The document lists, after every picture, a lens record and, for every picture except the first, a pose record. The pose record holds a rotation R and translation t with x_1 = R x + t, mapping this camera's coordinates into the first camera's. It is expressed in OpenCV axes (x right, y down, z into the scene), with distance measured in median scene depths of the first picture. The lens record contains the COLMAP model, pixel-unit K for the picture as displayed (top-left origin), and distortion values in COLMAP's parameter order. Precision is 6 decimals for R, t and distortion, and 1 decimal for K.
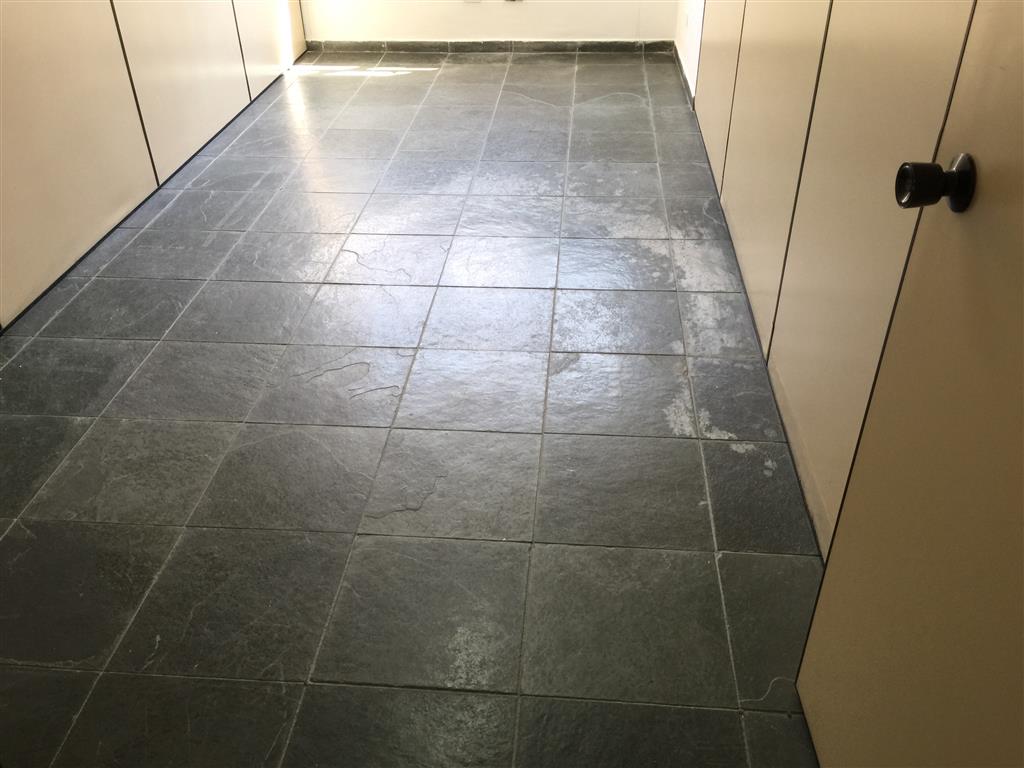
lens RADIAL K [[869.9, 0, 512.0], [0, 869.9, 384.0], [0, 0, 1]] dist [0.011246, 0.001951]
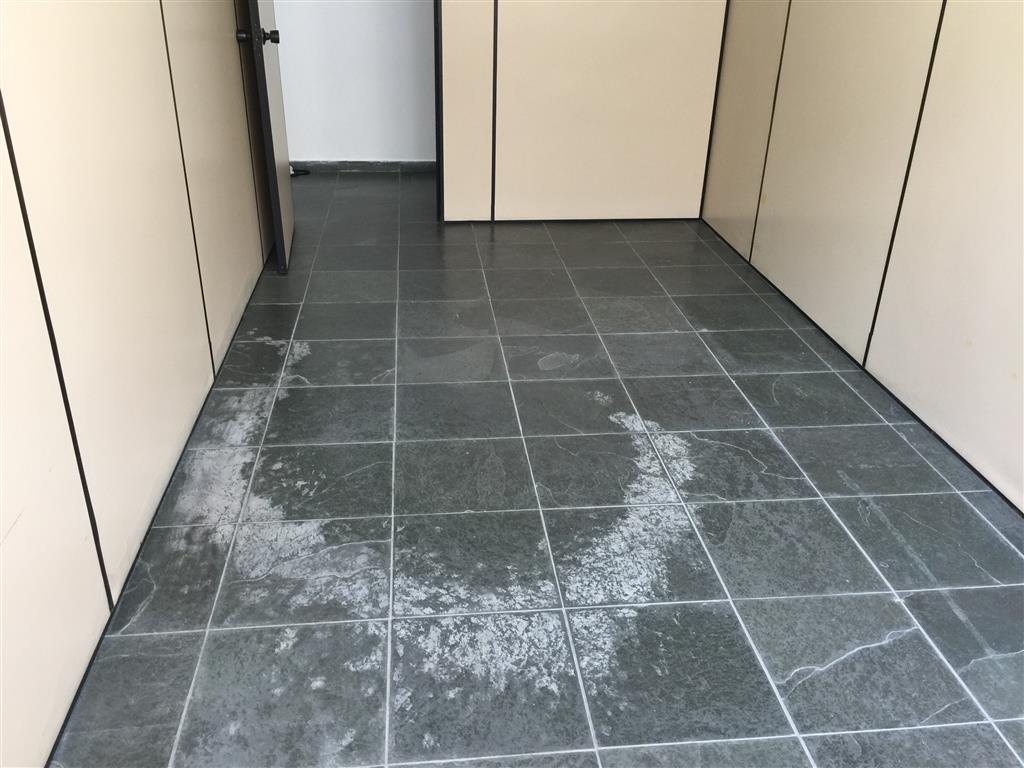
lens RADIAL K [[869.9, 0, 512.0], [0, 869.9, 384.0], [0, 0, 1]] dist [0.011246, 0.001951]
pose [[-0.981390, 0.082682, -0.173313, 0.074676], [-0.112260, 0.485219, 0.867156, -0.857561], [0.155793, 0.870475, -0.466908, 1.257541]]
